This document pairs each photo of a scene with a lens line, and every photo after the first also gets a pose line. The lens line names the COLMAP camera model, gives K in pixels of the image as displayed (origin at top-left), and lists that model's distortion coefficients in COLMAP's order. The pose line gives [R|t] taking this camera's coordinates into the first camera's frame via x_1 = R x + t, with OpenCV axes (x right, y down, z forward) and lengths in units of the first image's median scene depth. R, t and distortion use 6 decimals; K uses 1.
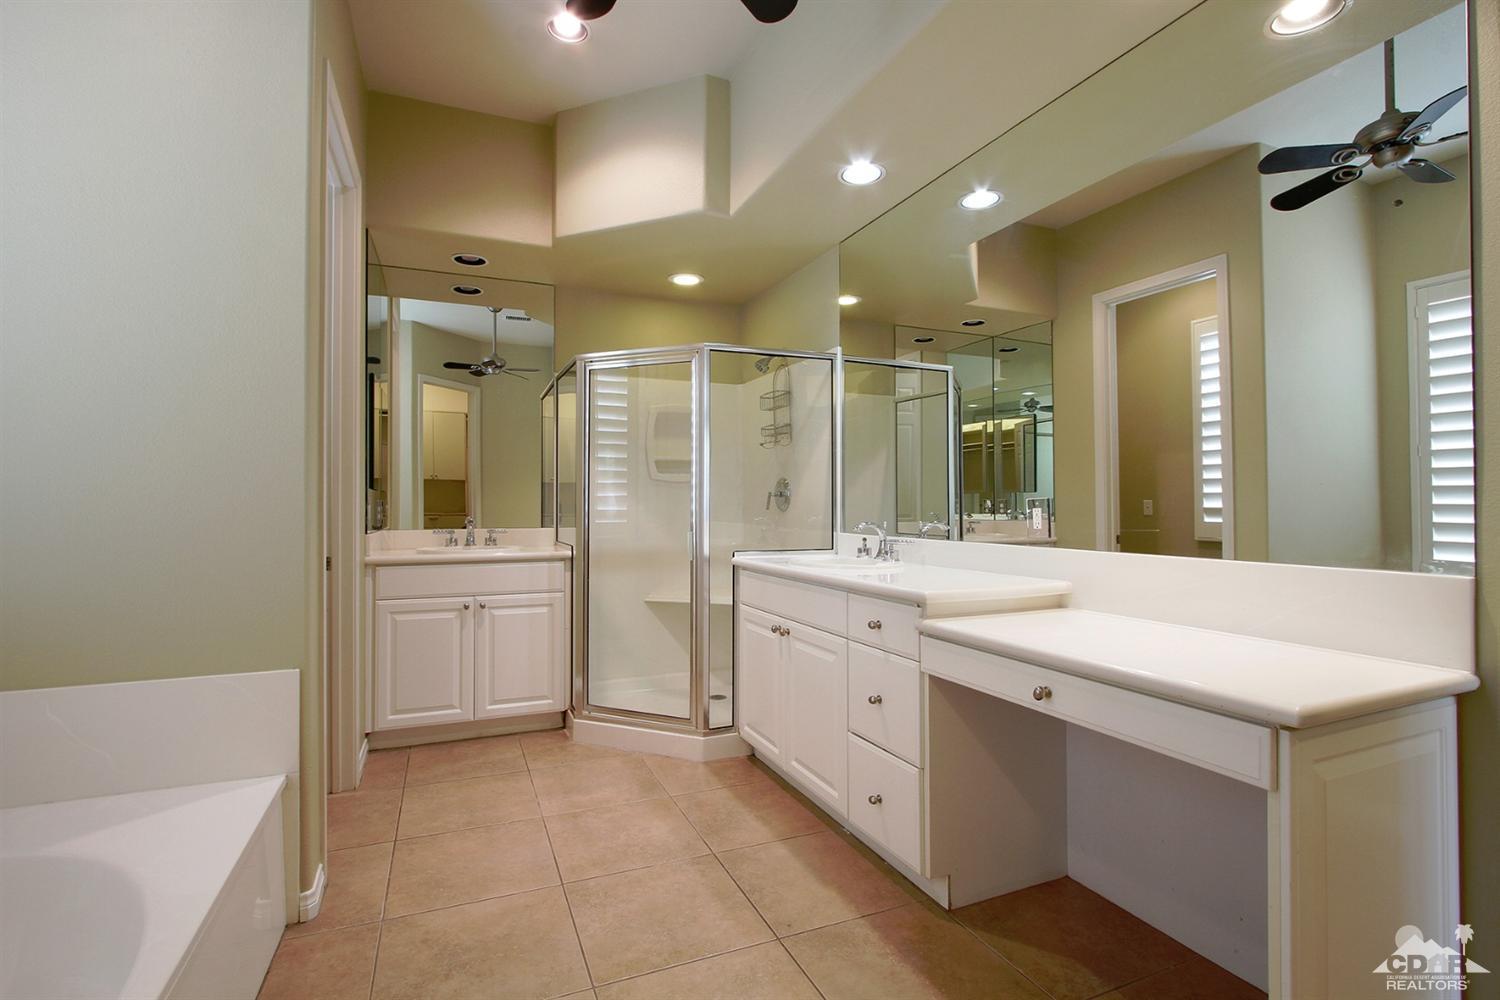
lens RADIAL K [[694.5, 0, 736.2], [0, 694.5, 495.3], [0, 0, 1]] dist [-0.009821, 0.000240]
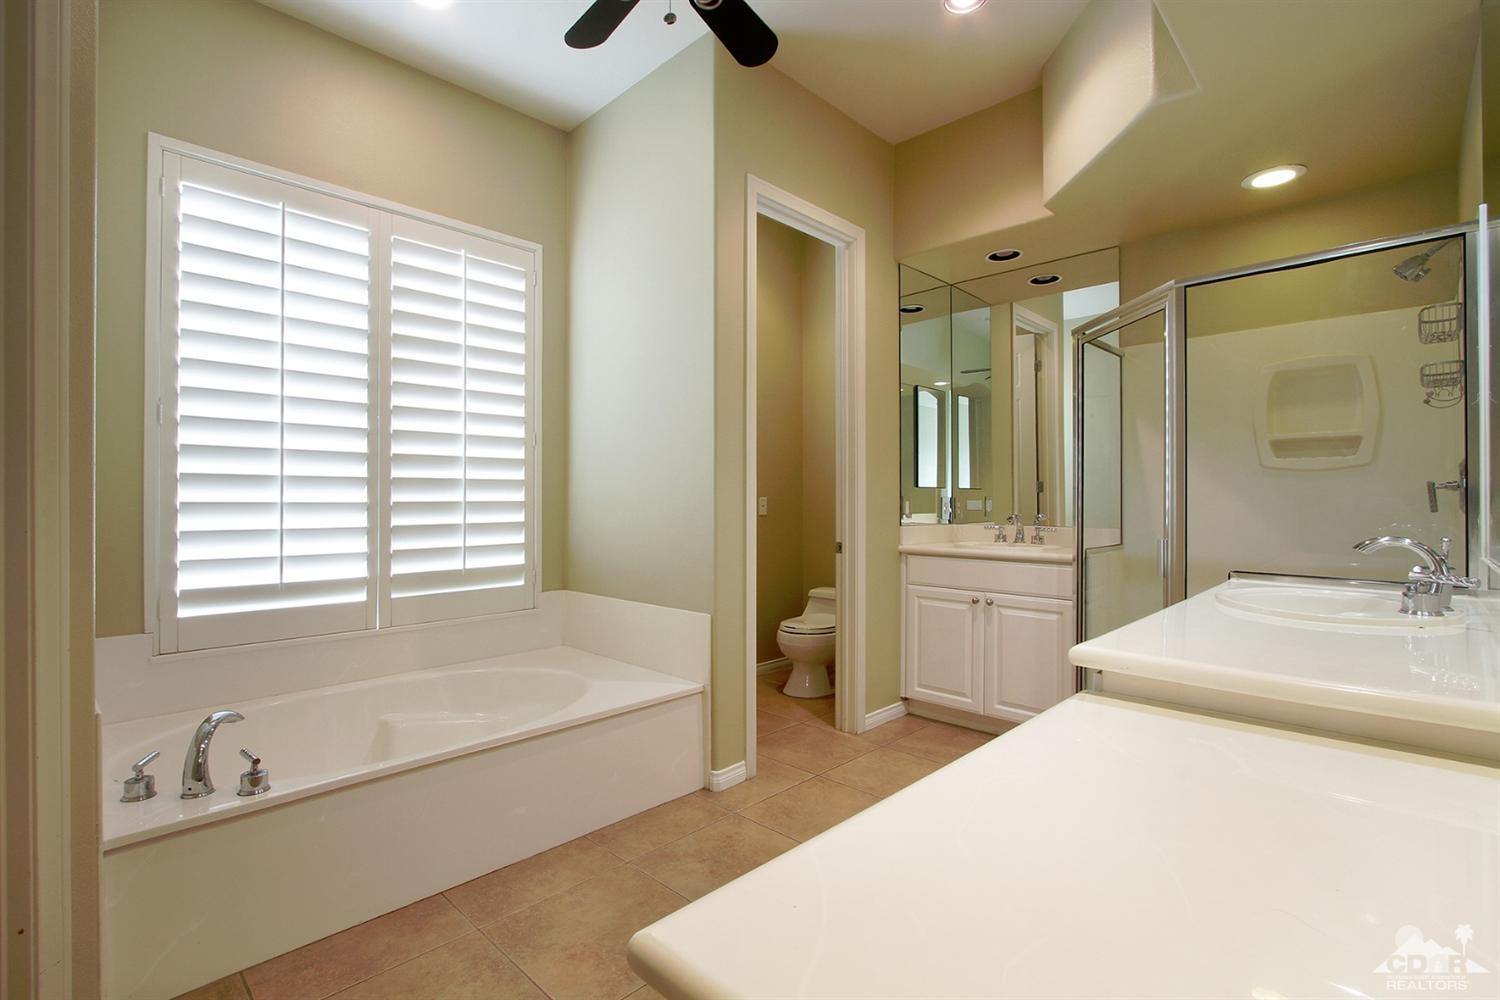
lens RADIAL K [[694.5, 0, 740.1], [0, 694.5, 500.2], [0, 0, 1]] dist [-0.009821, 0.000240]
pose [[0.400669, 0.002546, -0.916219, 0.406132], [0.006670, 0.999962, 0.005695, 0.004483], [0.916199, -0.008393, 0.400636, 0.274556]]
